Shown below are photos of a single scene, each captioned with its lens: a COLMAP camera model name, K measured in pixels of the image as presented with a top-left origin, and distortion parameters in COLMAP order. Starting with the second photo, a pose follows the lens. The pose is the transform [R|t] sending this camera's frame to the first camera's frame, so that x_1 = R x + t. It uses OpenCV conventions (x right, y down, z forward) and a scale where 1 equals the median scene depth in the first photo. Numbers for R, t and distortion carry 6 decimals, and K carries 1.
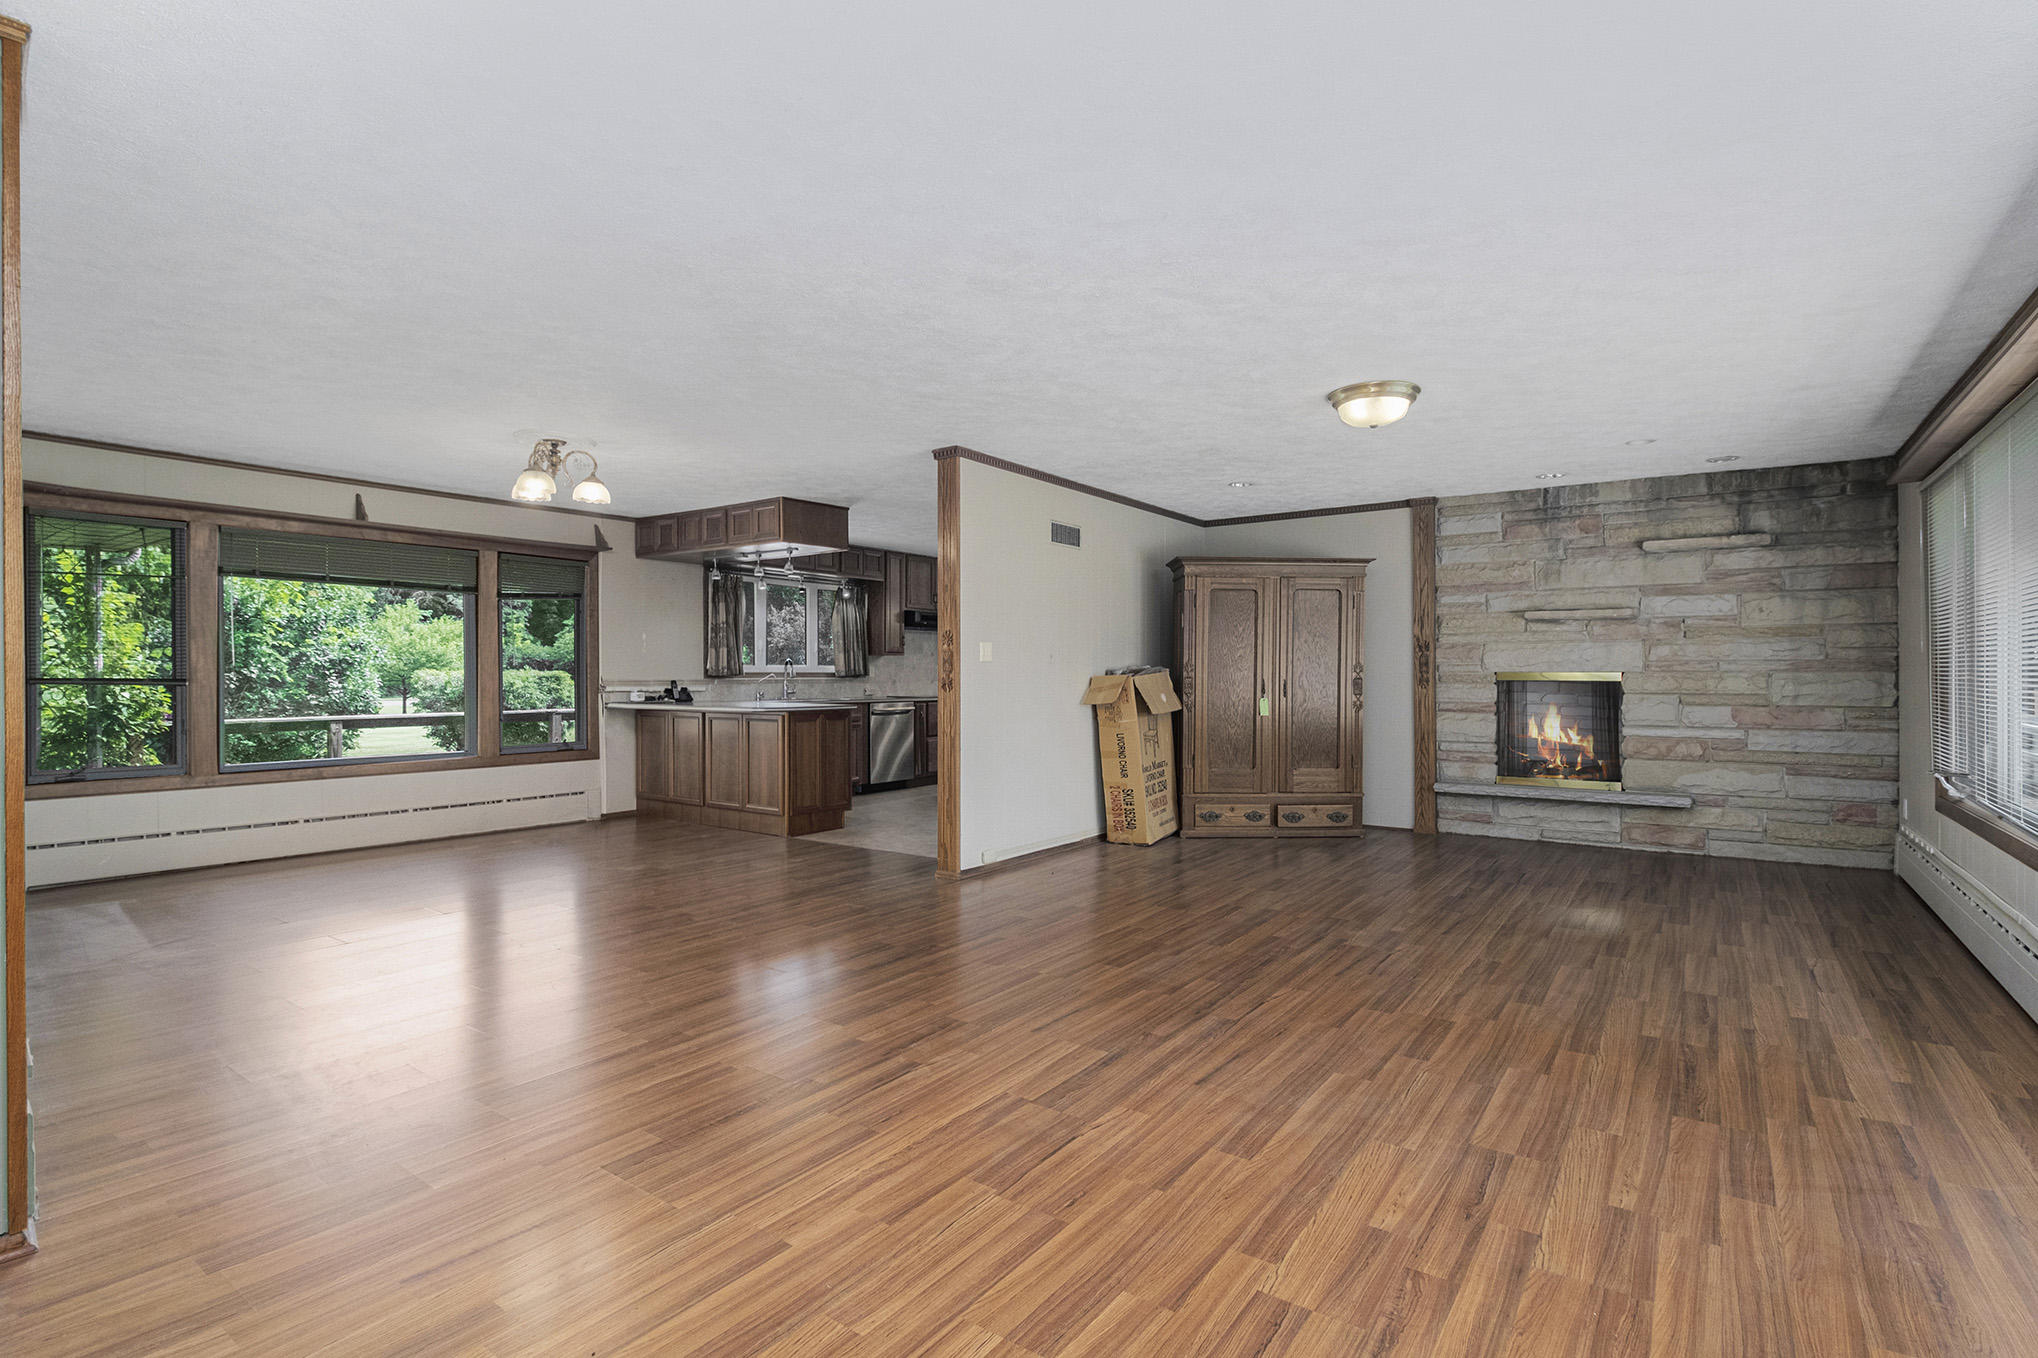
lens RADIAL K [[956.5, 0, 1051.1], [0, 956.5, 677.8], [0, 0, 1]] dist [0.002018, -0.011937]
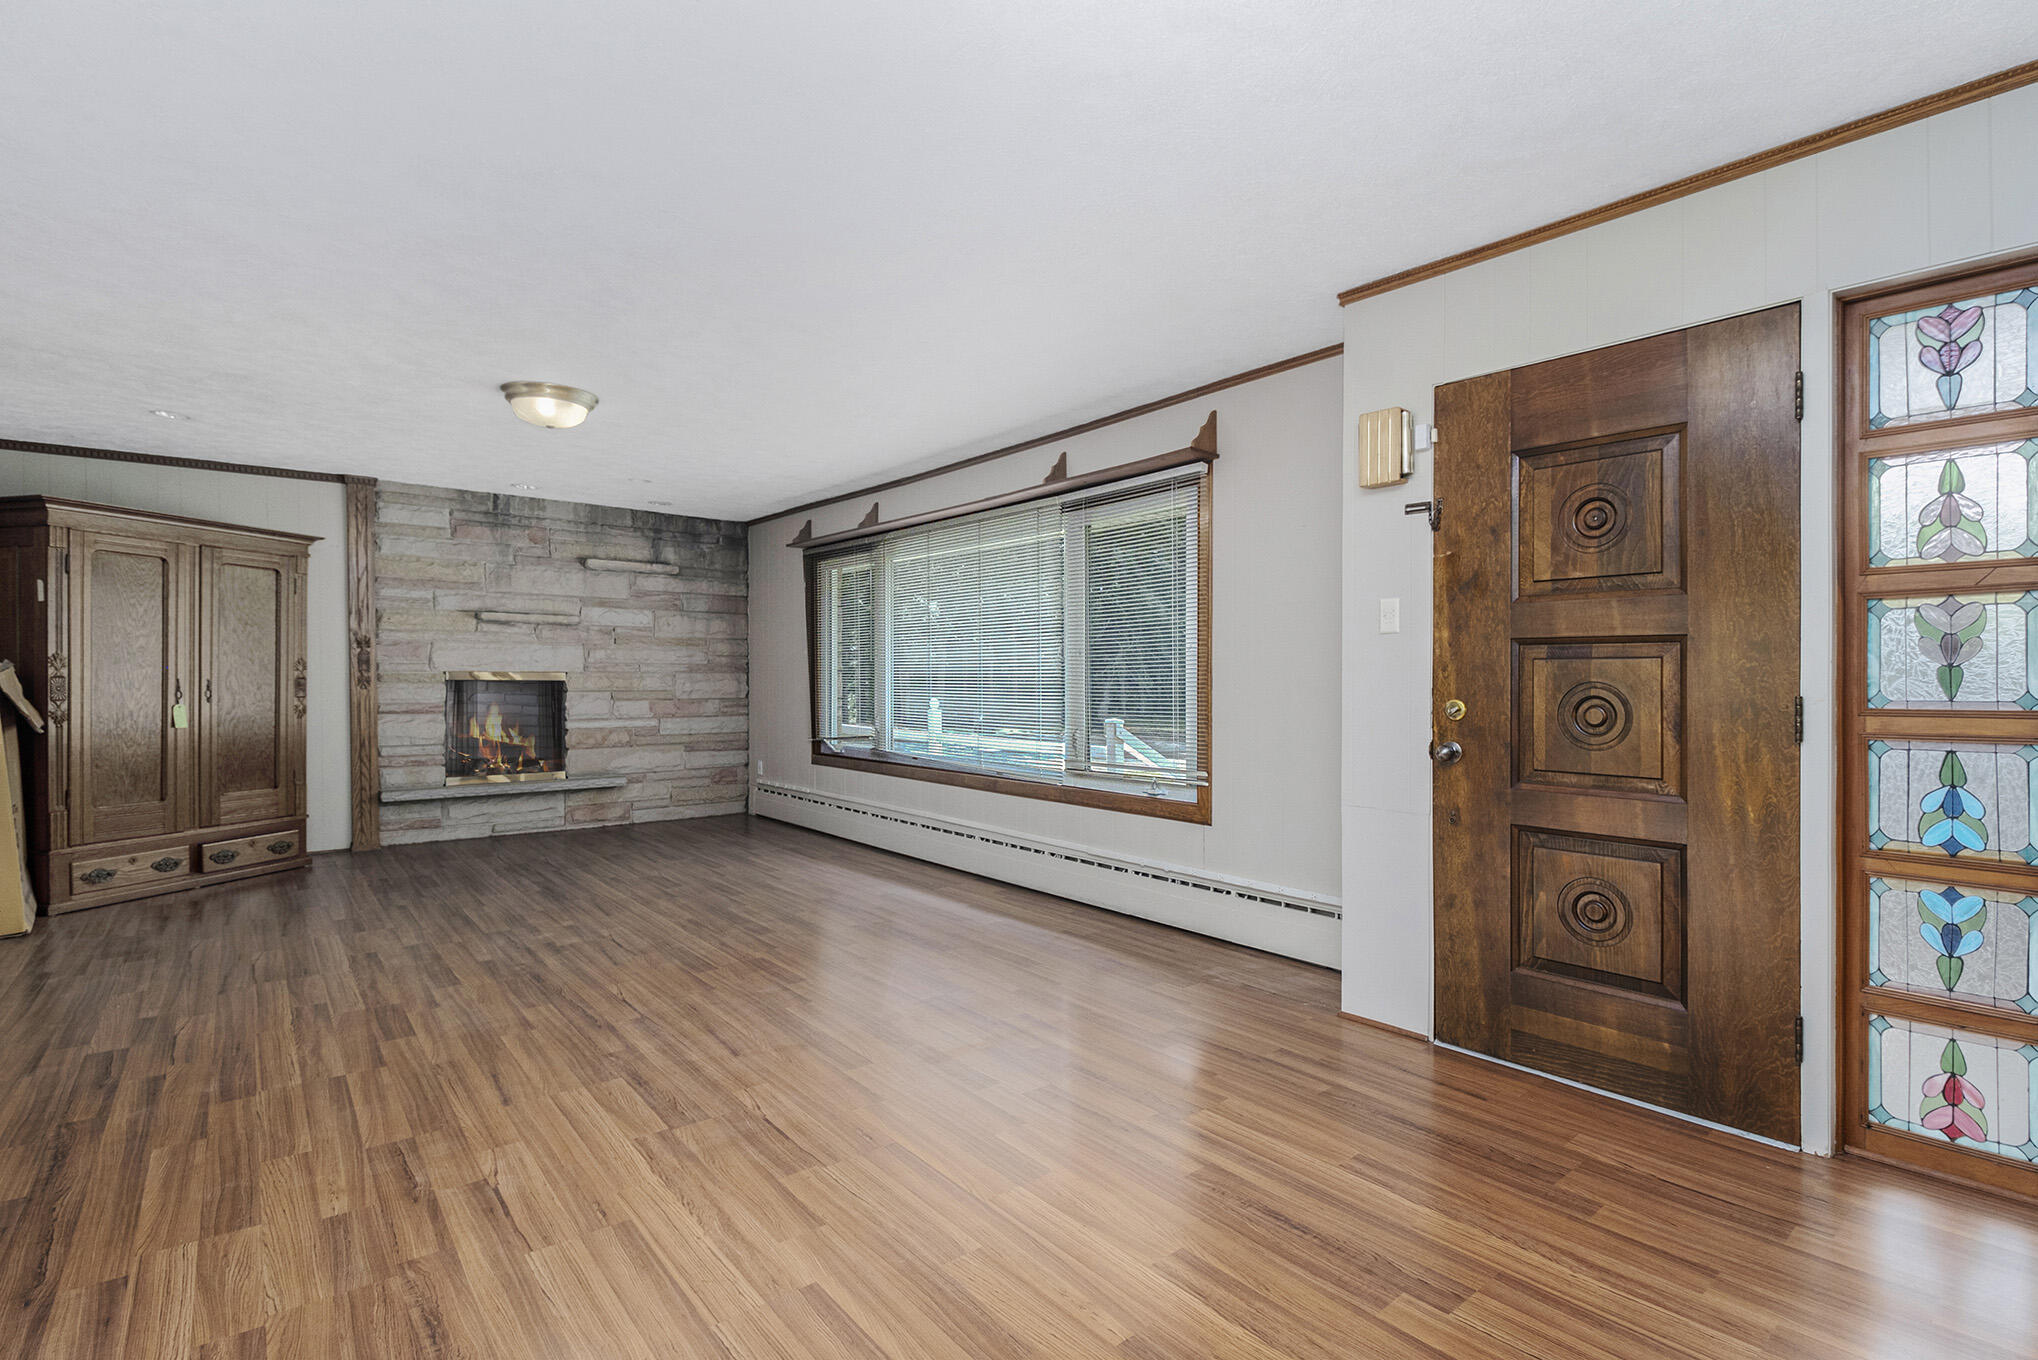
lens RADIAL K [[956.5, 0, 1051.1], [0, 956.5, 678.8], [0, 0, 1]] dist [0.002018, -0.011937]
pose [[0.262663, -0.001555, 0.964886, -0.344647], [-0.001848, 0.999996, 0.002115, -0.001896], [-0.964886, -0.002338, 0.262659, 0.161521]]
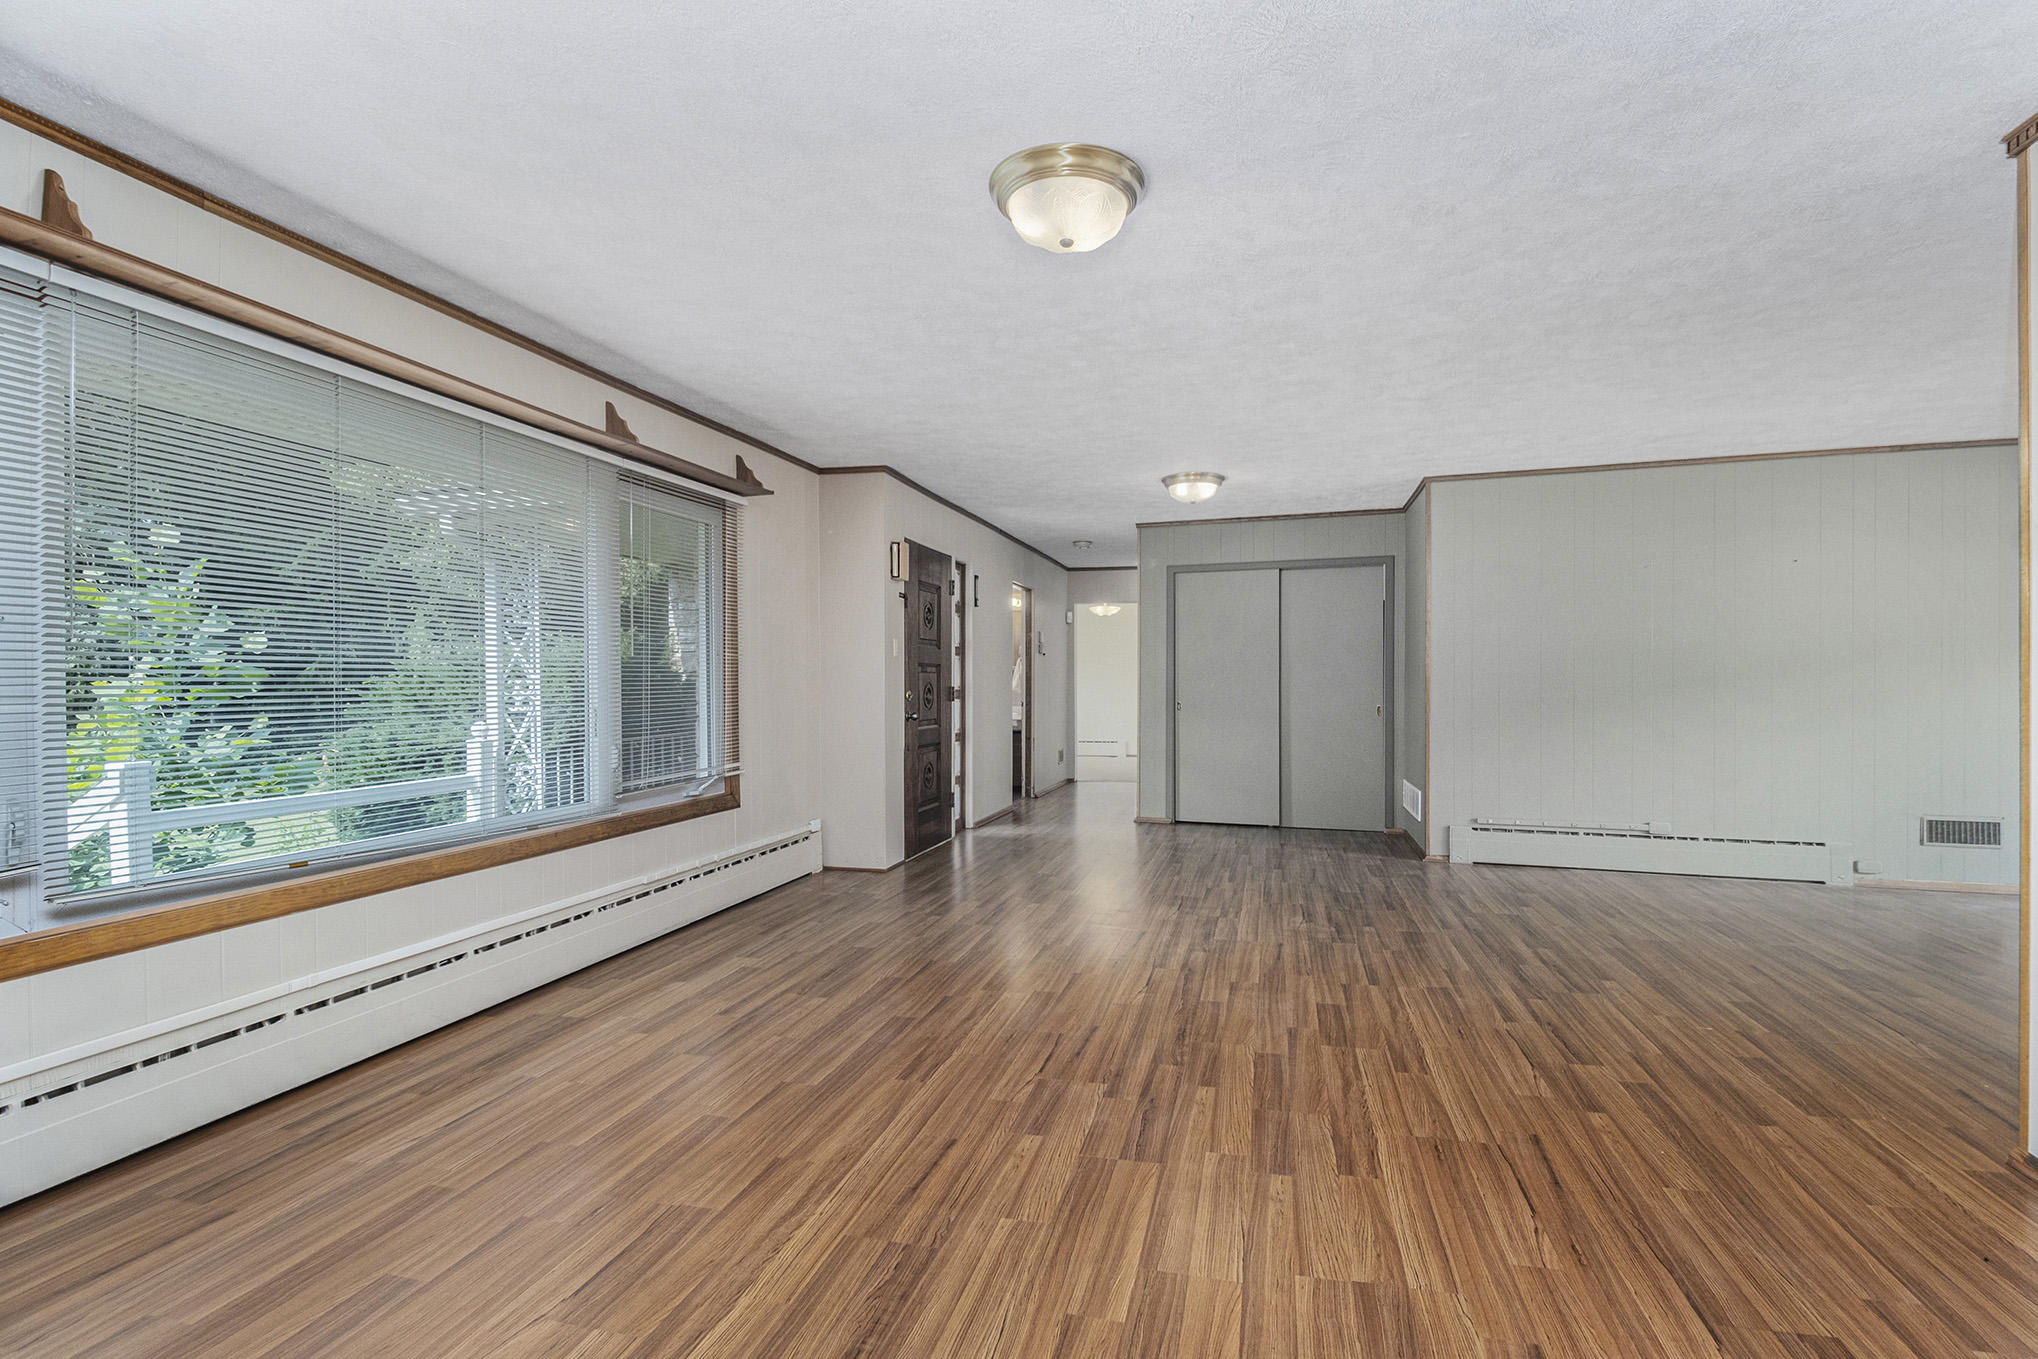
lens RADIAL K [[949.7, 0, 1041.7], [0, 949.7, 674.6], [0, 0, 1]] dist [0.000955, 0.000143]
pose [[-0.935168, -0.001186, -0.354202, 0.386700], [0.001376, 0.999975, -0.006981, -0.002233], [0.354201, -0.007016, -0.935143, 1.064523]]
